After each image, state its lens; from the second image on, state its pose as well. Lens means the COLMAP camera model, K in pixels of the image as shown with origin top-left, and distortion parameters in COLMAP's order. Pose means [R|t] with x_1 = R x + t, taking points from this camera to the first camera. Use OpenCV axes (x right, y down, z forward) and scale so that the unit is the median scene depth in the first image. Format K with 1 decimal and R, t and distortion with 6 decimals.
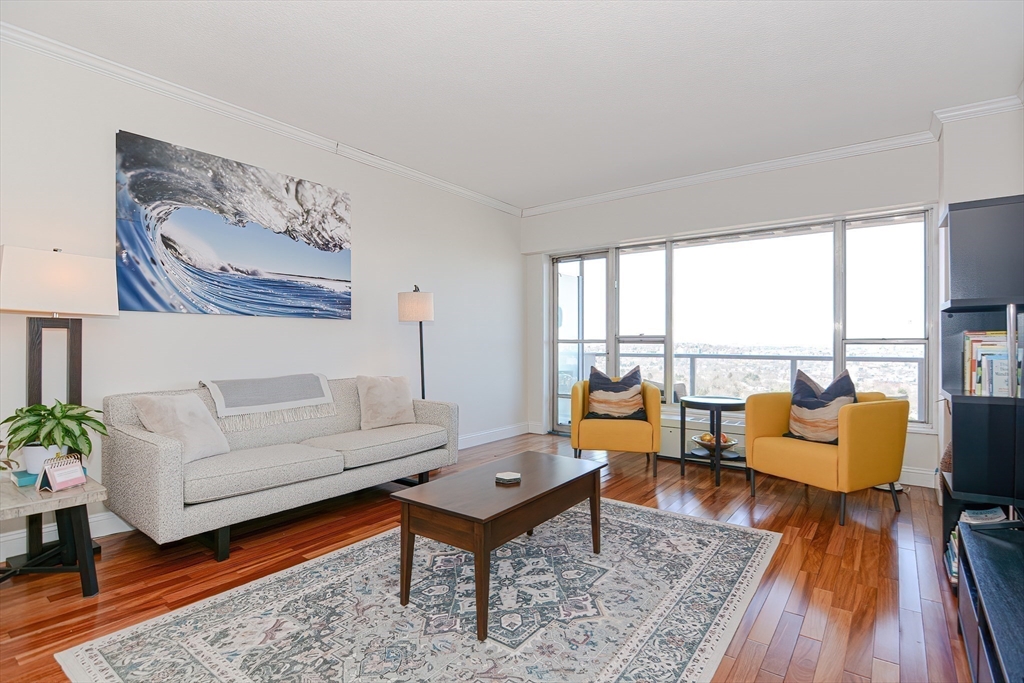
lens RADIAL K [[497.2, 0, 513.6], [0, 497.2, 344.7], [0, 0, 1]] dist [0.000694, -0.005650]
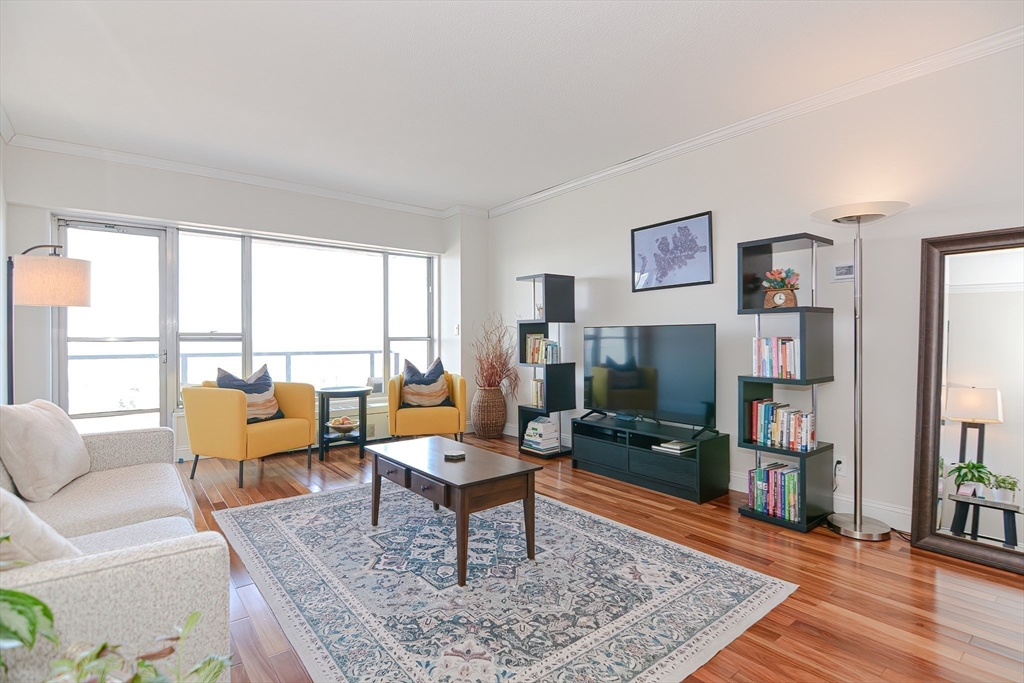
lens RADIAL K [[497.2, 0, 515.8], [0, 497.2, 344.2], [0, 0, 1]] dist [0.000694, -0.005650]
pose [[0.242558, -0.012130, 0.970061, -0.747989], [0.008324, 0.999911, 0.010422, -0.004221], [-0.970101, 0.005546, 0.242637, 0.381681]]
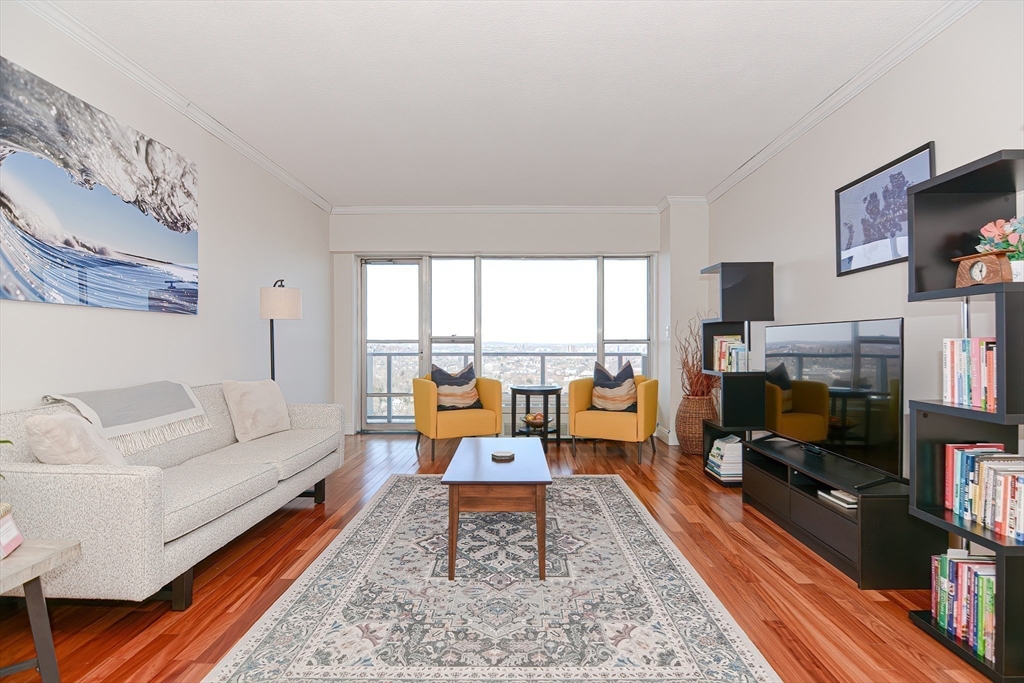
lens RADIAL K [[497.2, 0, 513.7], [0, 497.2, 340.4], [0, 0, 1]] dist [0.000694, -0.005650]
pose [[0.804867, 0.001039, 0.593455, -0.466447], [0.004793, 0.999954, -0.008251, 0.001589], [-0.593436, 0.009485, 0.804825, 0.016136]]
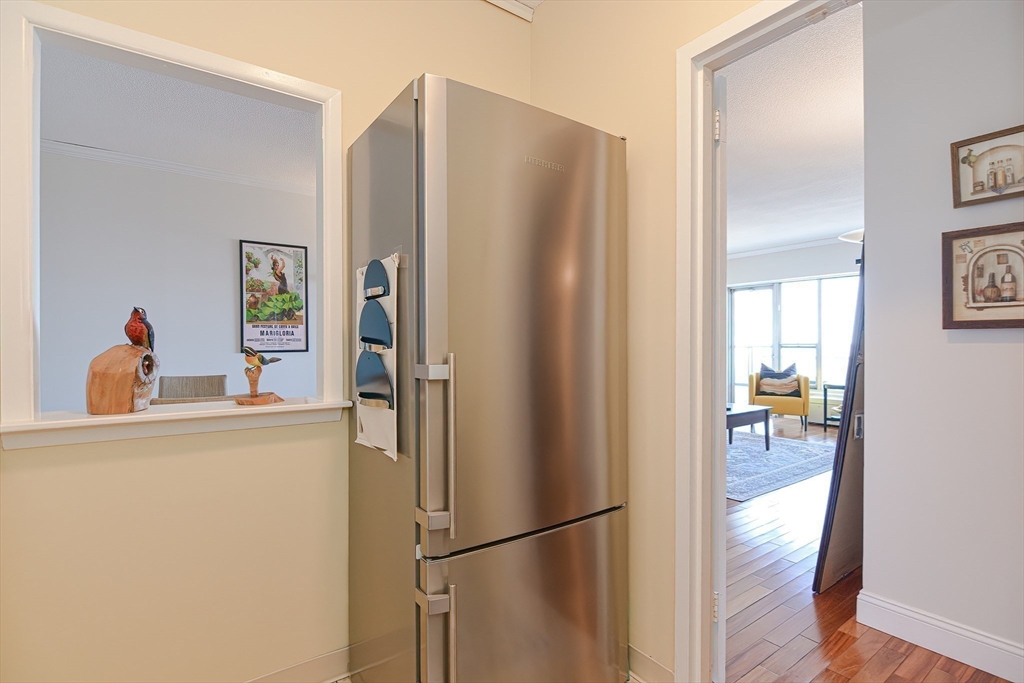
lens RADIAL K [[497.2, 0, 509.6], [0, 497.2, 347.5], [0, 0, 1]] dist [0.000694, -0.005650]
pose [[0.956443, 0.005555, -0.291868, -0.200112], [-0.004124, 0.999976, 0.005519, -0.015537], [0.291892, -0.004074, 0.956443, -1.003480]]
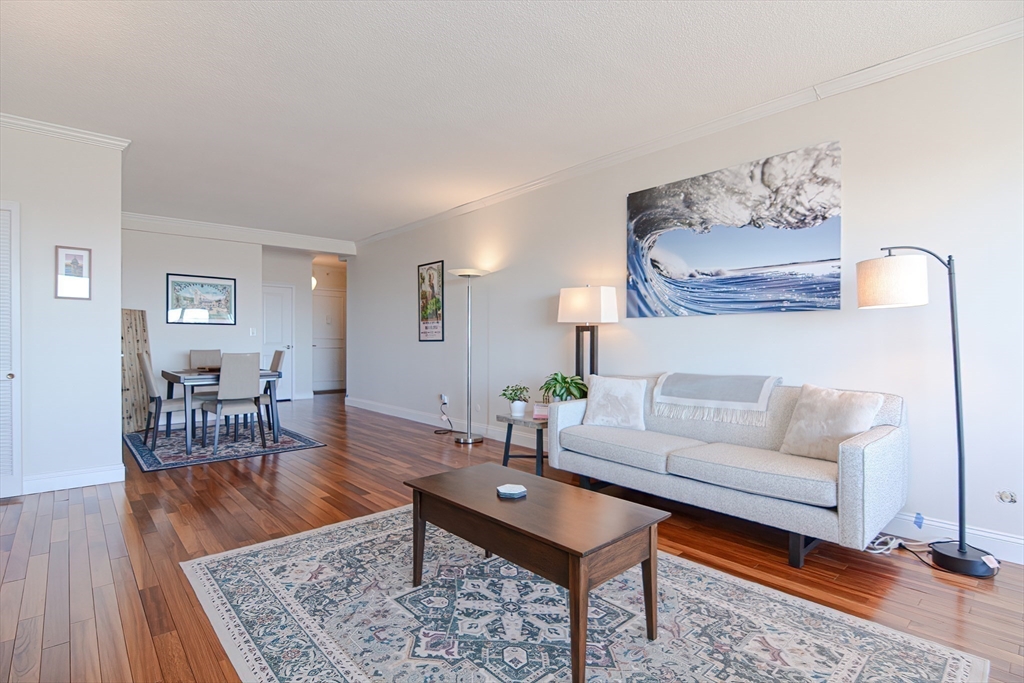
lens RADIAL K [[497.2, 0, 513.5], [0, 497.2, 340.9], [0, 0, 1]] dist [0.000694, -0.005650]
pose [[-0.190133, 0.000927, -0.981758, 0.578152], [-0.009440, 0.999952, 0.002772, -0.002392], [0.981713, 0.009795, -0.190116, 0.783220]]
